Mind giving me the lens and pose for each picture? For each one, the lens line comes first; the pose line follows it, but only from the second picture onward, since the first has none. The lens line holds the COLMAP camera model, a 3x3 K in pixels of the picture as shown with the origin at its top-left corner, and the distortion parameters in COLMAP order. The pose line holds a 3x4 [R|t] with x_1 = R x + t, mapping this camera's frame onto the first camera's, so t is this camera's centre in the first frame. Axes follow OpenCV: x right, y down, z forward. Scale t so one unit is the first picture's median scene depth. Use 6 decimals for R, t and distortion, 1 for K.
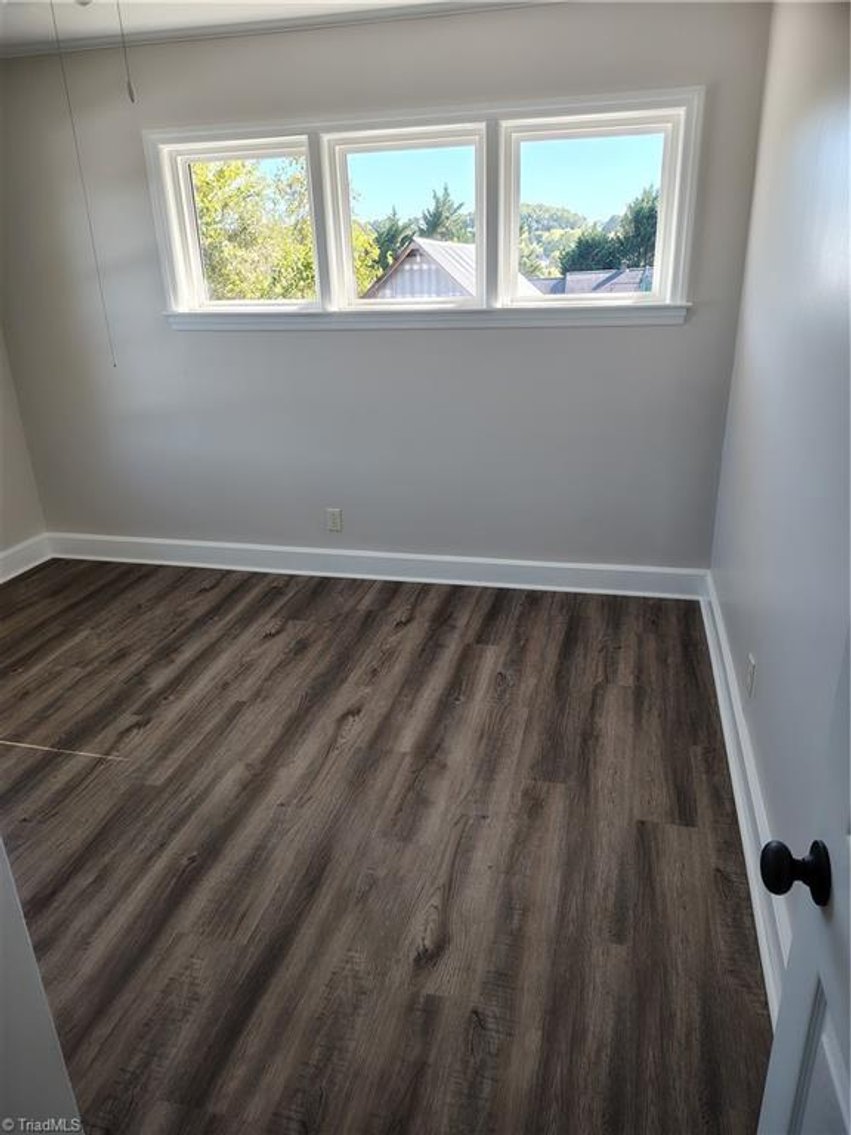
lens RADIAL K [[780.0, 0, 425.8], [0, 780.0, 583.2], [0, 0, 1]] dist [0.066554, -0.064639]
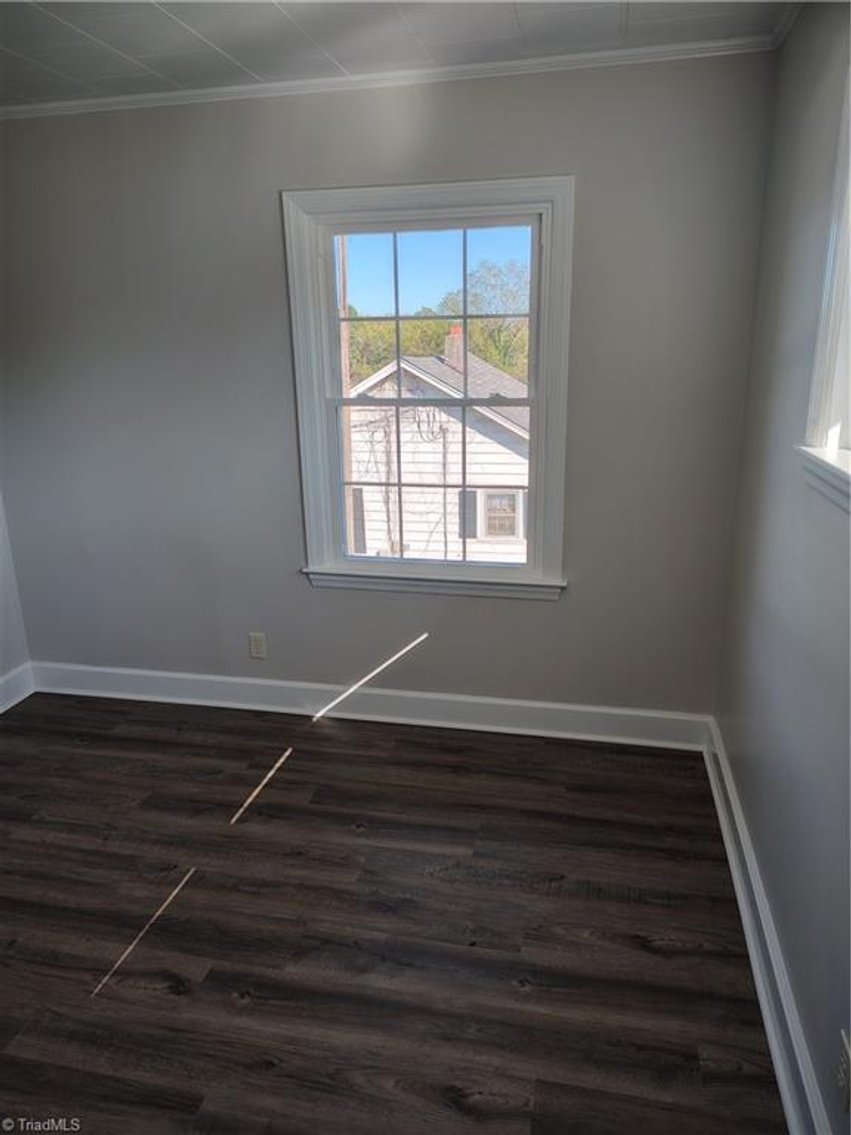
lens RADIAL K [[783.9, 0, 426.1], [0, 783.9, 565.6], [0, 0, 1]] dist [0.057954, -0.068148]
pose [[0.014733, 0.297065, -0.954744, 0.178166], [-0.360053, 0.892369, 0.272101, -0.367031], [0.932815, 0.339750, 0.120107, 0.840479]]
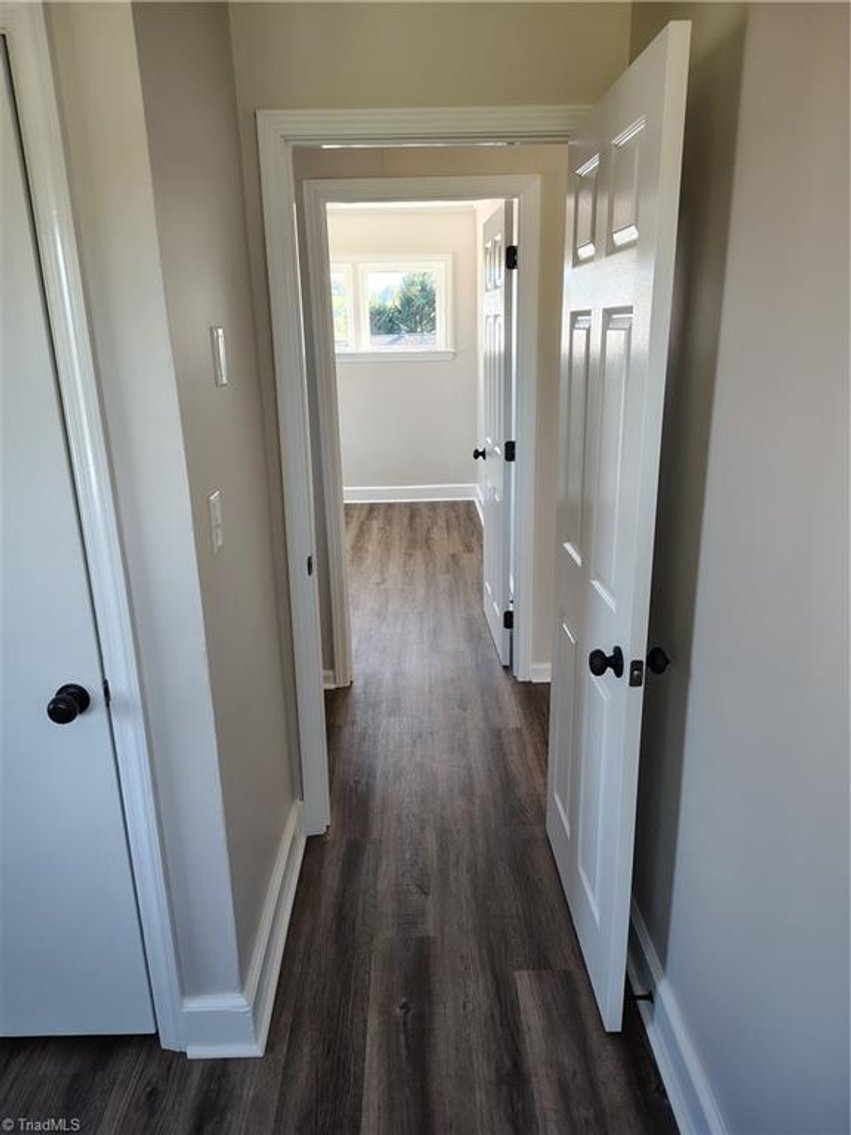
lens RADIAL K [[783.9, 0, 426.1], [0, 783.9, 565.6], [0, 0, 1]] dist [0.057954, -0.068148]
pose [[0.966493, -0.066000, 0.248062, -0.289725], [0.088481, 0.992812, -0.080589, 0.369703], [-0.240961, 0.099837, 0.965386, -0.929755]]
